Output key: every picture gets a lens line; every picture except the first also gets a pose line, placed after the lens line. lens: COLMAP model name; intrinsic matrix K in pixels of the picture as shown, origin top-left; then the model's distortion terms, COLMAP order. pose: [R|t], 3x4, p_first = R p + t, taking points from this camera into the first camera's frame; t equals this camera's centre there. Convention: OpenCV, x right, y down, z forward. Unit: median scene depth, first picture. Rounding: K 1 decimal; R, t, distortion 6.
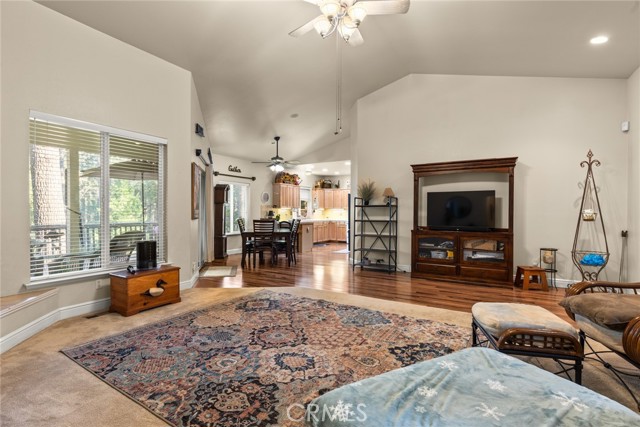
lens RADIAL K [[306.8, 0, 324.2], [0, 306.8, 215.4], [0, 0, 1]] dist [-0.001854, -0.001039]
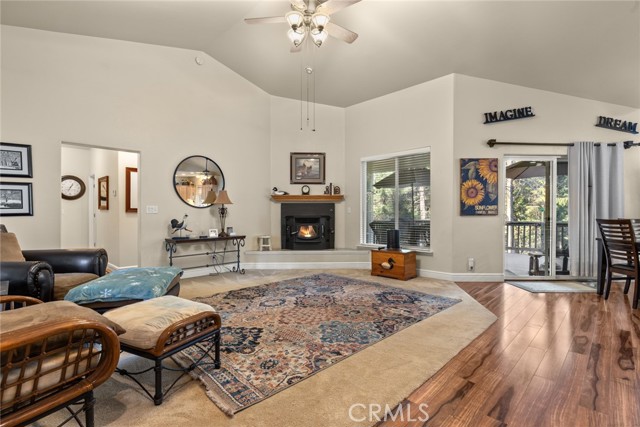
lens RADIAL K [[306.8, 0, 319.5], [0, 306.8, 215.7], [0, 0, 1]] dist [-0.001854, -0.001039]
pose [[-0.253706, 0.000908, -0.967281, 0.561744], [-0.009272, 0.999951, 0.003371, 0.012685], [0.967237, 0.009824, -0.253686, 0.679305]]
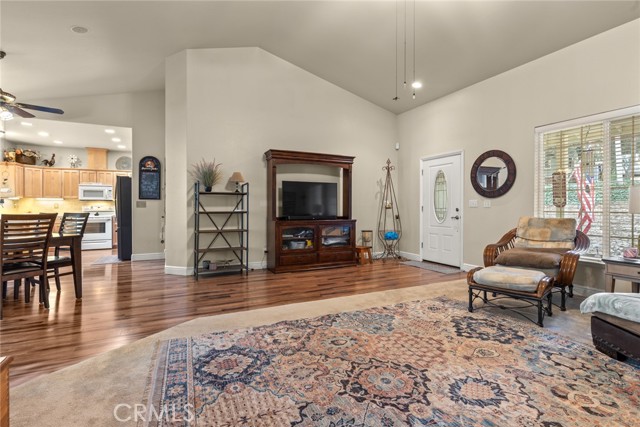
lens RADIAL K [[306.8, 0, 324.8], [0, 306.8, 209.1], [0, 0, 1]] dist [-0.001854, -0.001039]
pose [[0.547461, -0.006789, 0.836804, -0.388118], [0.008709, 0.999959, 0.002415, 0.011134], [-0.836786, 0.005966, 0.547498, 0.377809]]
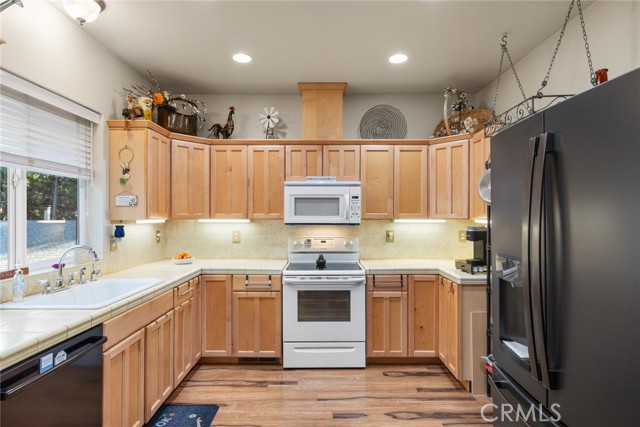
lens RADIAL K [[338.0, 0, 319.9], [0, 338.0, 214.8], [0, 0, 1]] dist [-0.006982, 0.001554]
pose [[0.861283, -0.001211, 0.508123, -0.068373], [0.004804, 0.999972, -0.005760, -0.049305], [-0.508102, 0.007402, 0.861265, 1.571174]]
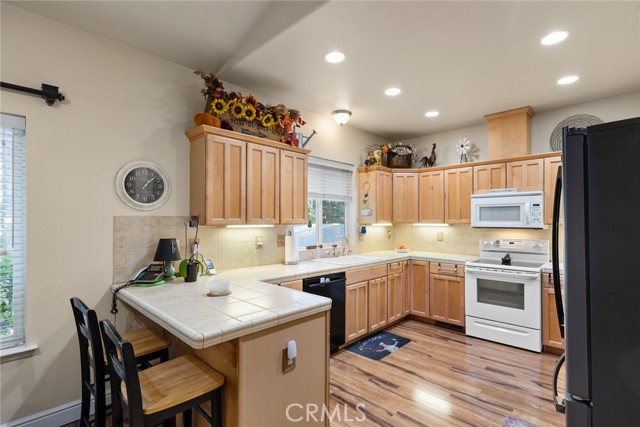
lens RADIAL K [[306.8, 0, 321.9], [0, 306.8, 219.3], [0, 0, 1]] dist [-0.001854, -0.001039]
pose [[0.971634, -0.004018, -0.236457, 0.010631], [0.001159, 0.999925, -0.012228, -0.047398], [0.236488, 0.011607, 0.971565, 1.356913]]
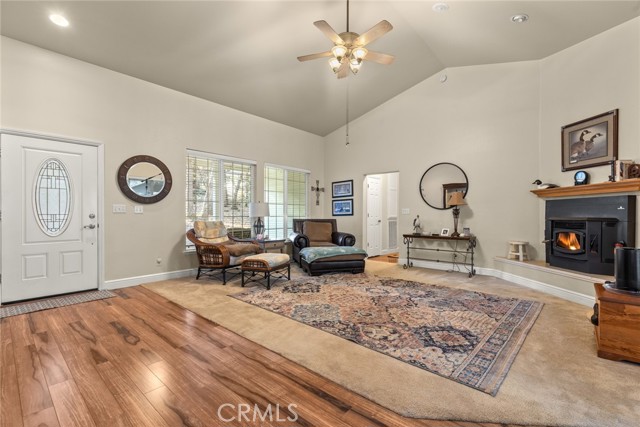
lens RADIAL K [[284.3, 0, 317.6], [0, 284.3, 215.2], [0, 0, 1]] dist [0.002729, 0.000144]
pose [[-0.979006, -0.006012, 0.203741, -0.039154], [-0.003864, 0.999933, 0.010942, 0.006578], [-0.203793, 0.009925, -0.978964, 1.136390]]
